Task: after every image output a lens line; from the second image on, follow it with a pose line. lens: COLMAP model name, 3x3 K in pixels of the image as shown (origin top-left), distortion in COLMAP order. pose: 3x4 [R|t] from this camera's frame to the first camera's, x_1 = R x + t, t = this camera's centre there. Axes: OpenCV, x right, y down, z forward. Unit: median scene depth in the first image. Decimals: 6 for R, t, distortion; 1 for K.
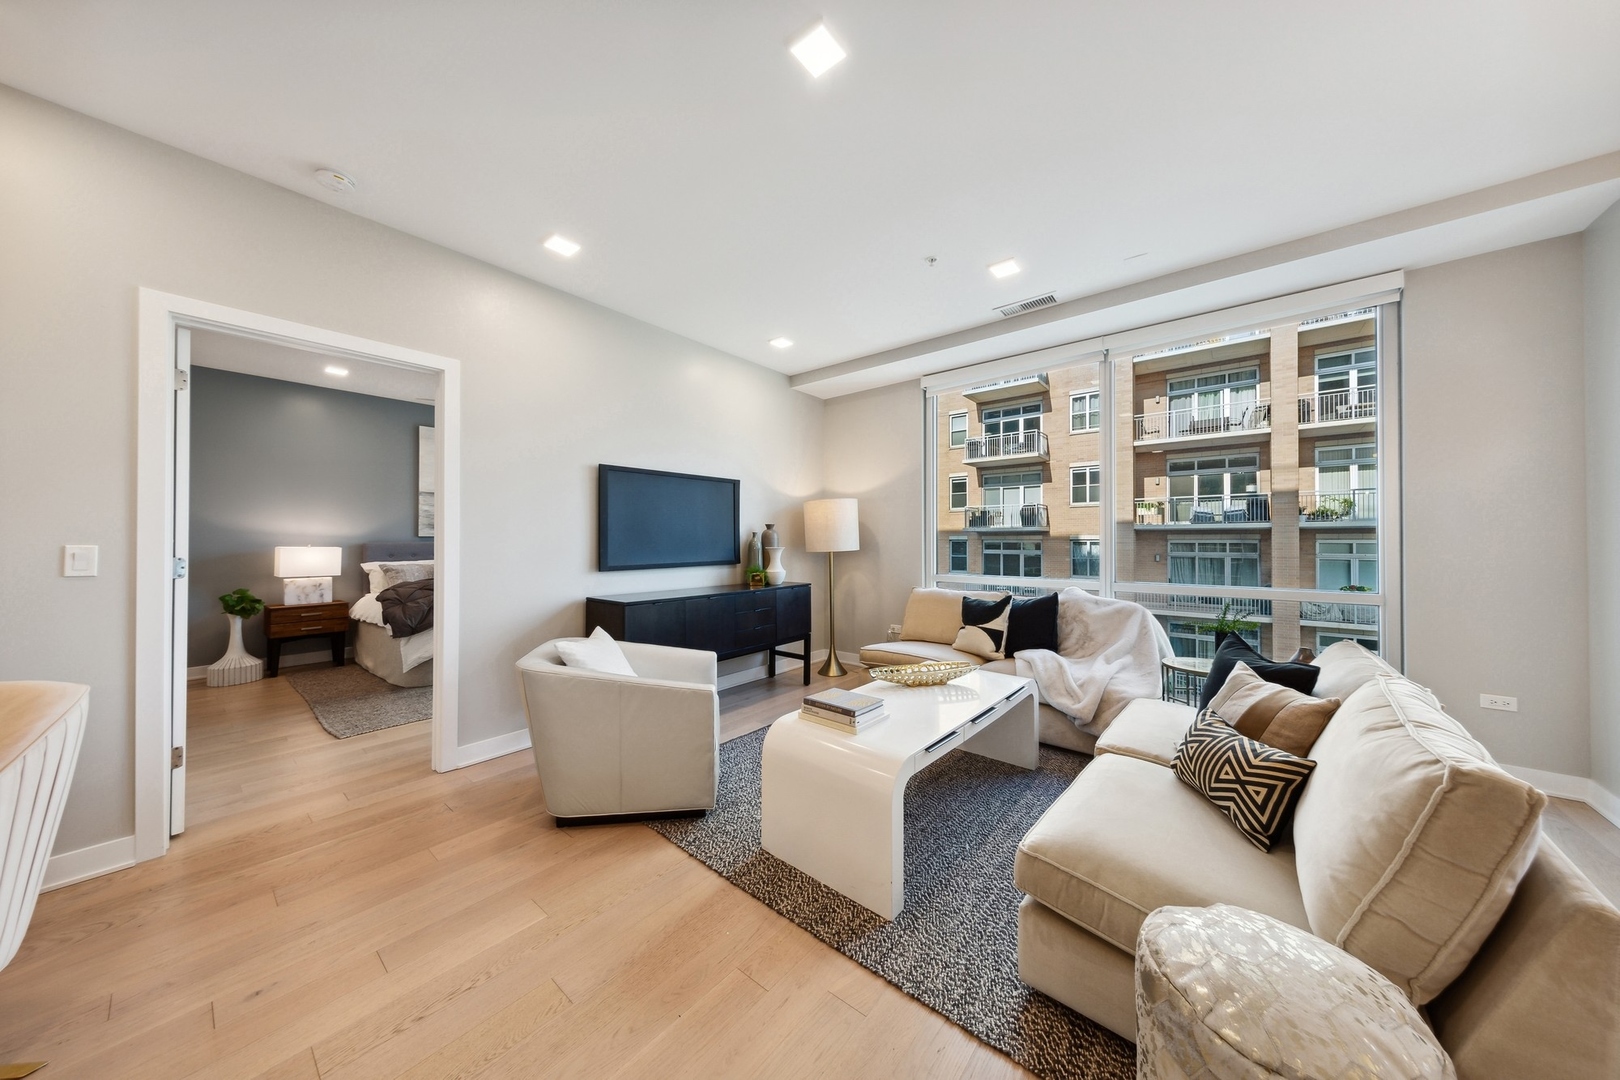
lens RADIAL K [[517.5, 0, 809.9], [0, 517.5, 535.3], [0, 0, 1]] dist [0.009037, -0.000040]
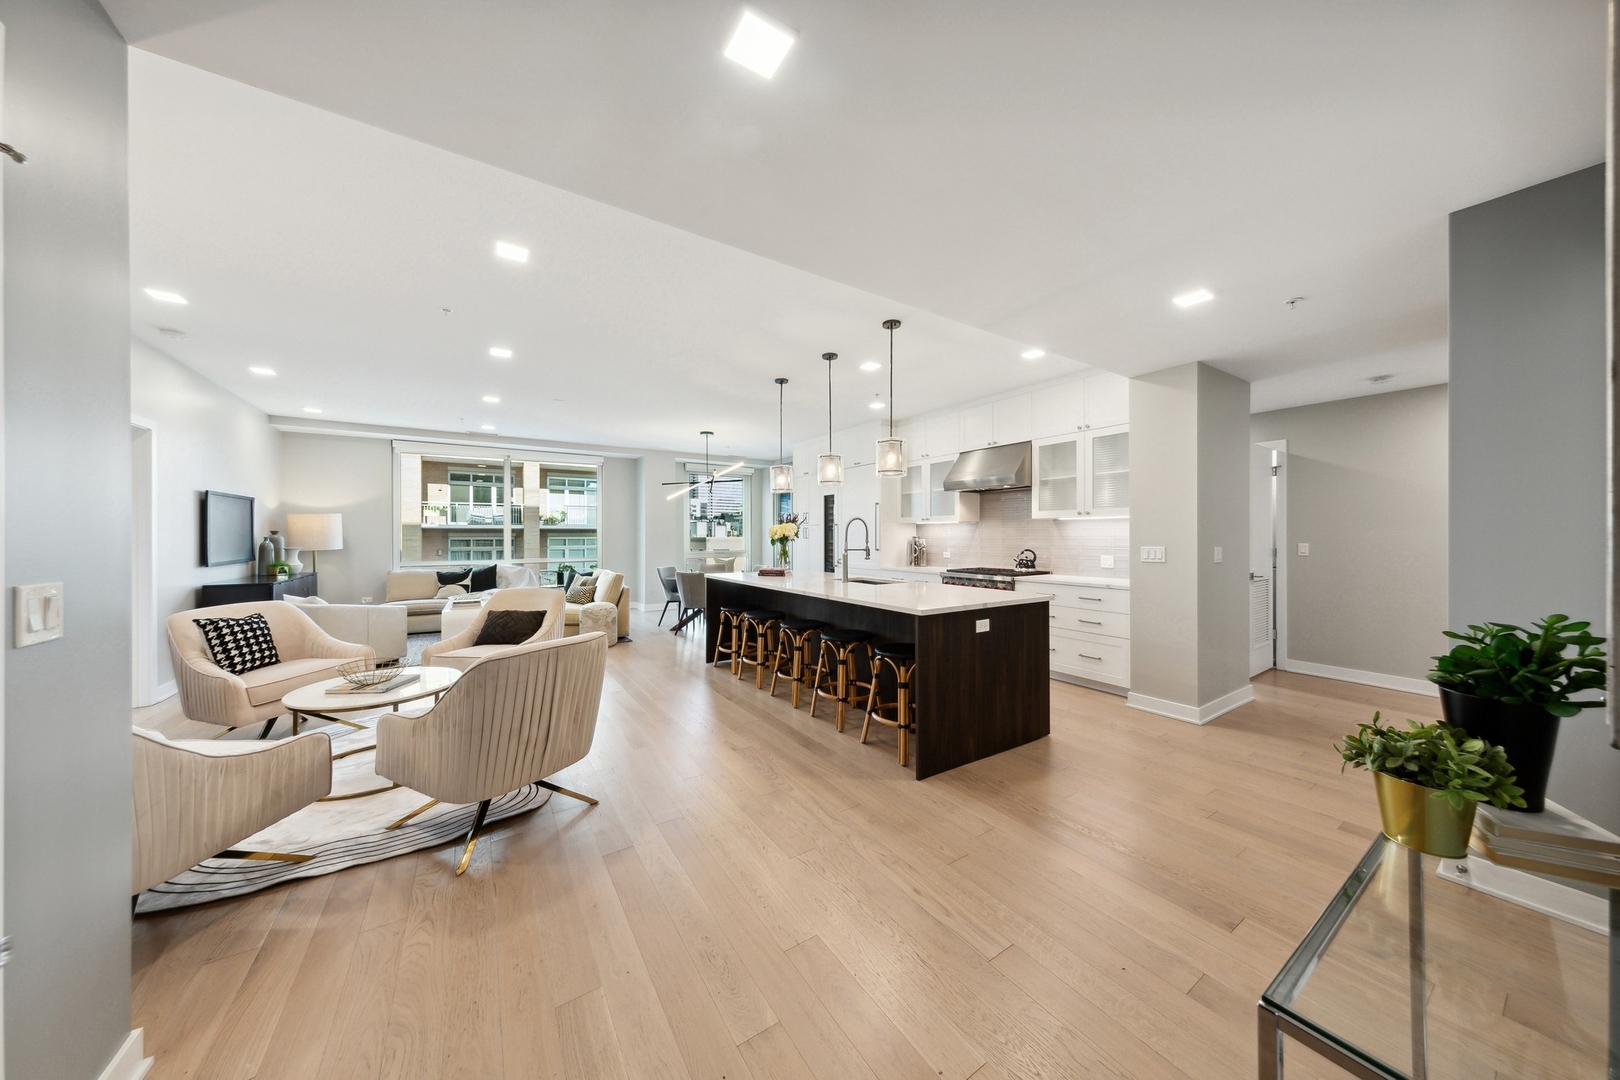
lens RADIAL K [[517.5, 0, 809.9], [0, 517.5, 535.3], [0, 0, 1]] dist [0.009037, -0.000040]
pose [[0.303264, -0.001354, 0.952906, -0.223197], [-0.006107, 0.999976, 0.003364, -0.005581], [-0.952887, -0.006839, 0.303248, -0.174121]]
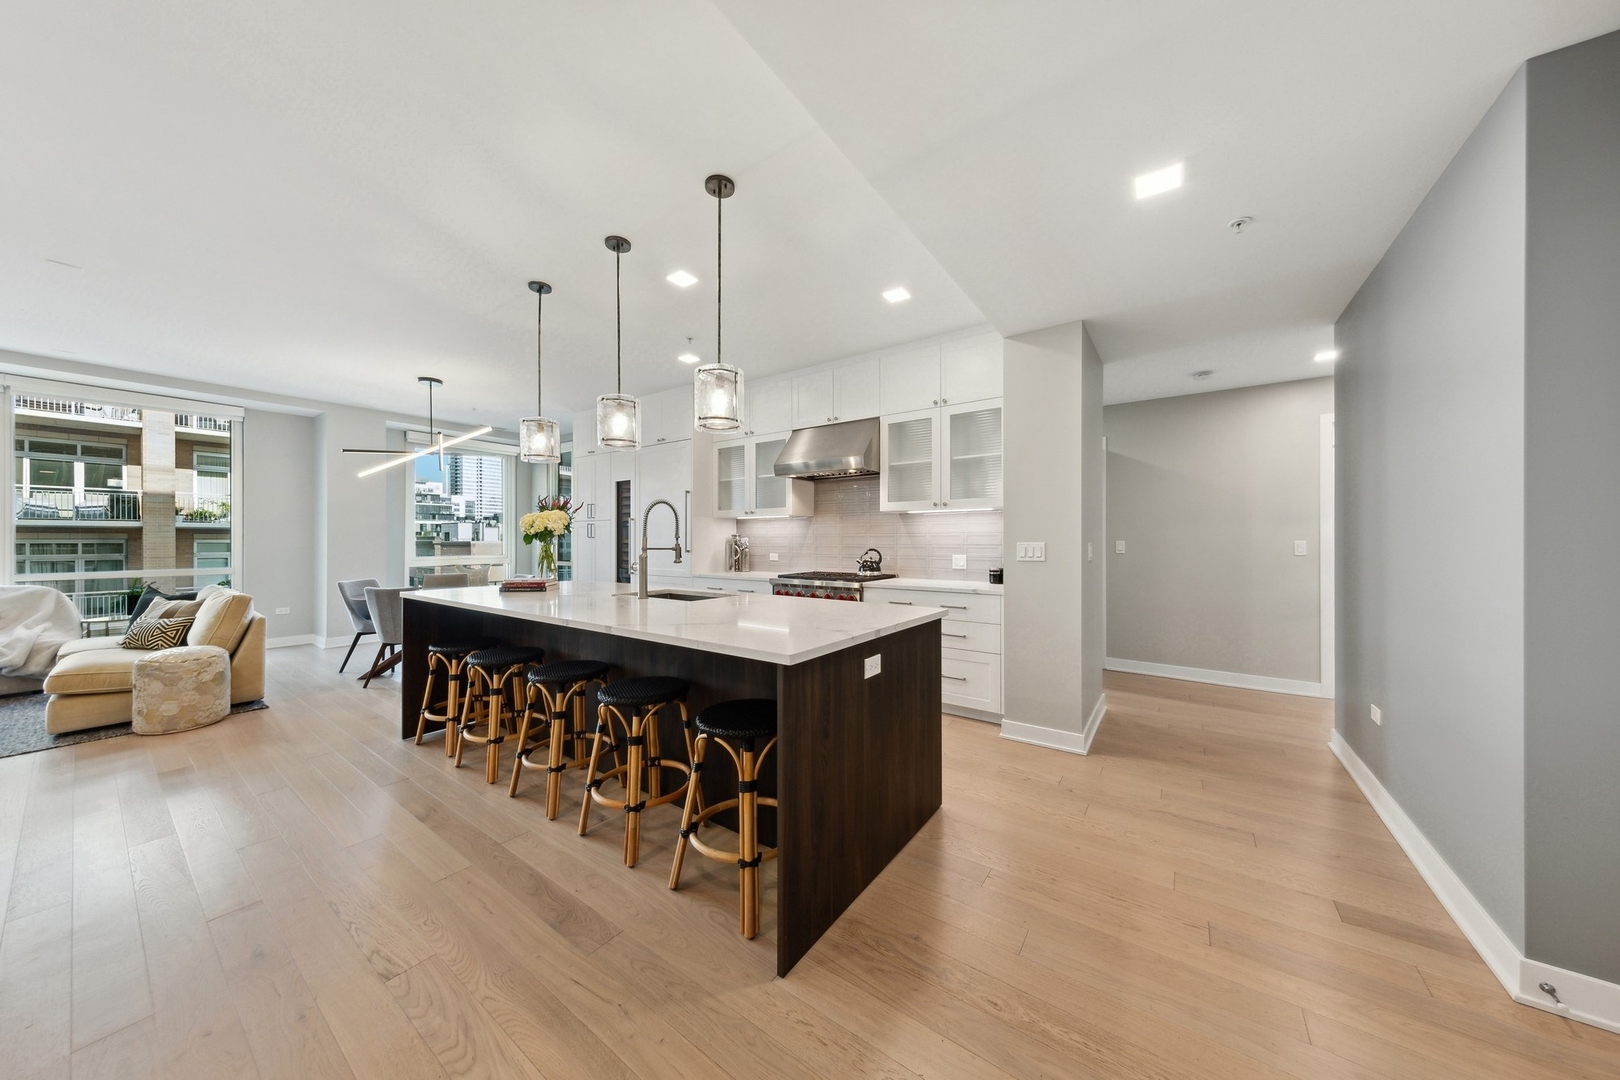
lens RADIAL K [[523.6, 0, 807.5], [0, 523.6, 539.1], [0, 0, 1]] dist [0.010038, -0.000178]
pose [[-0.057952, 0.000410, 0.998319, -0.155015], [-0.008448, 0.999964, -0.000901, -0.001653], [-0.998284, -0.008486, -0.057946, -0.158369]]
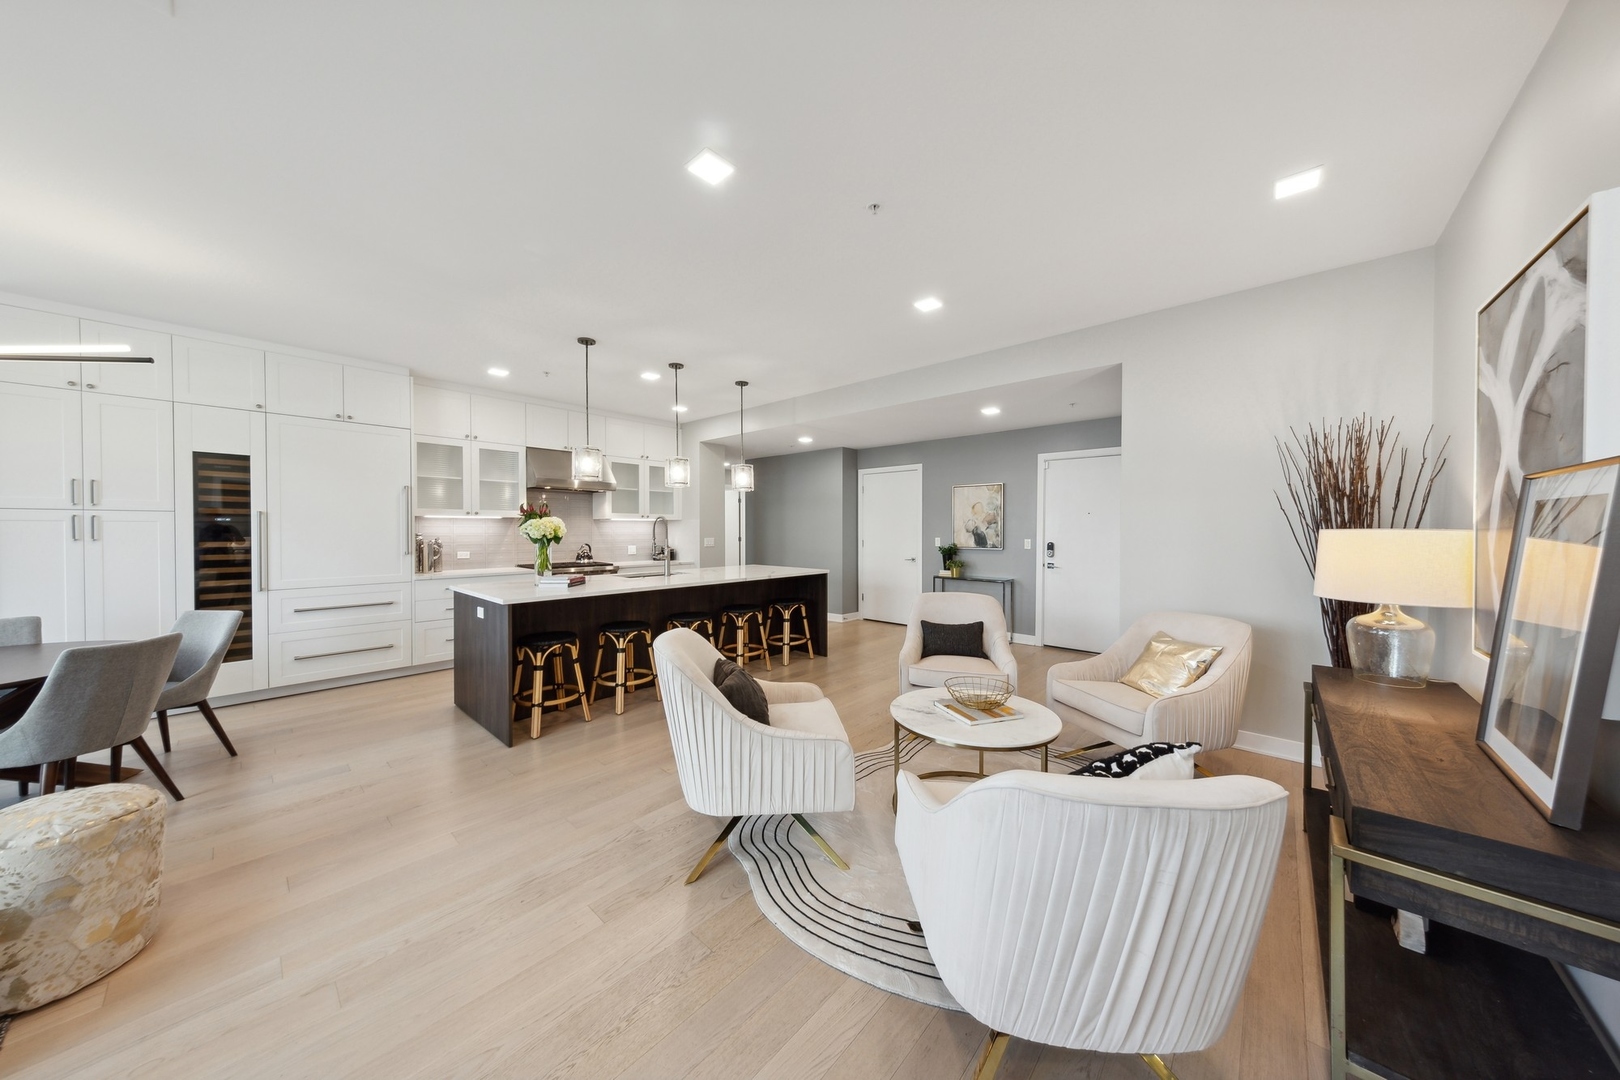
lens RADIAL K [[523.6, 0, 807.5], [0, 523.6, 539.1], [0, 0, 1]] dist [0.010038, -0.000178]
pose [[-0.998749, 0.003652, 0.049868, -0.081006], [0.003924, 0.999978, 0.005351, -0.002087], [-0.049847, 0.005540, -0.998741, 0.127487]]
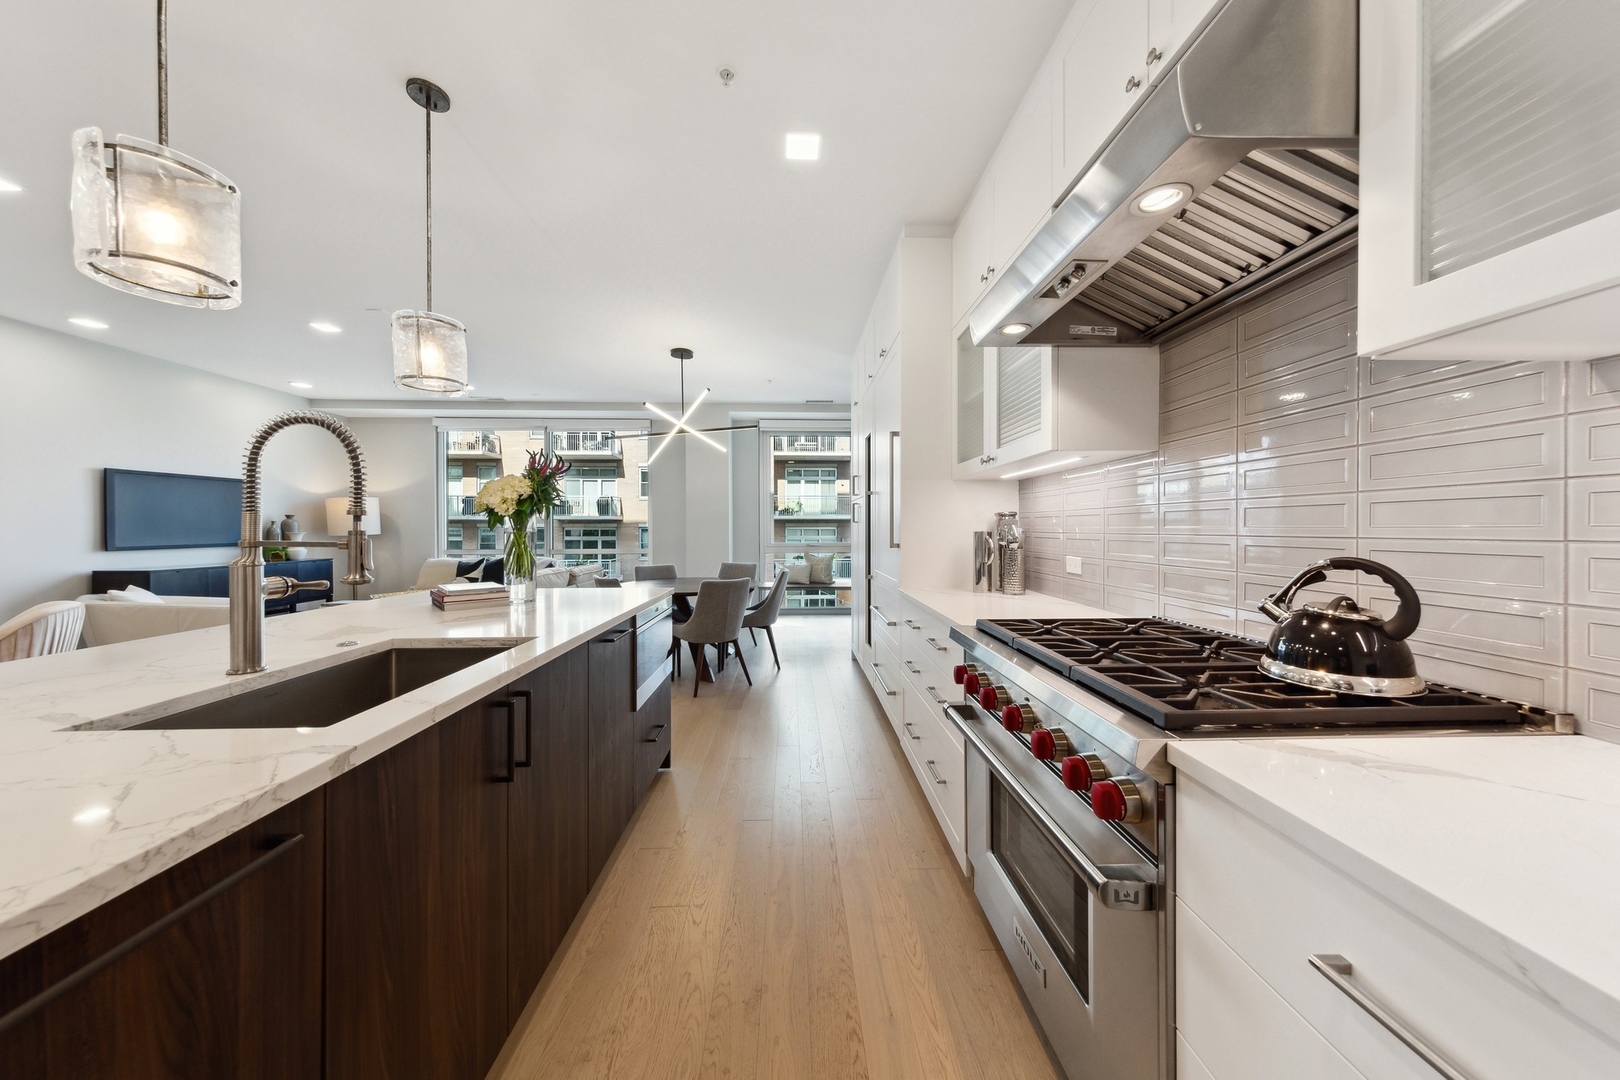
lens RADIAL K [[524.3, 0, 810.8], [0, 524.3, 527.4], [0, 0, 1]] dist [0.008075, -0.000070]
pose [[0.754501, -0.001163, 0.656298, 0.009350], [-0.004199, 0.999969, 0.006599, -0.000919], [-0.656285, -0.007735, 0.754473, -0.205726]]
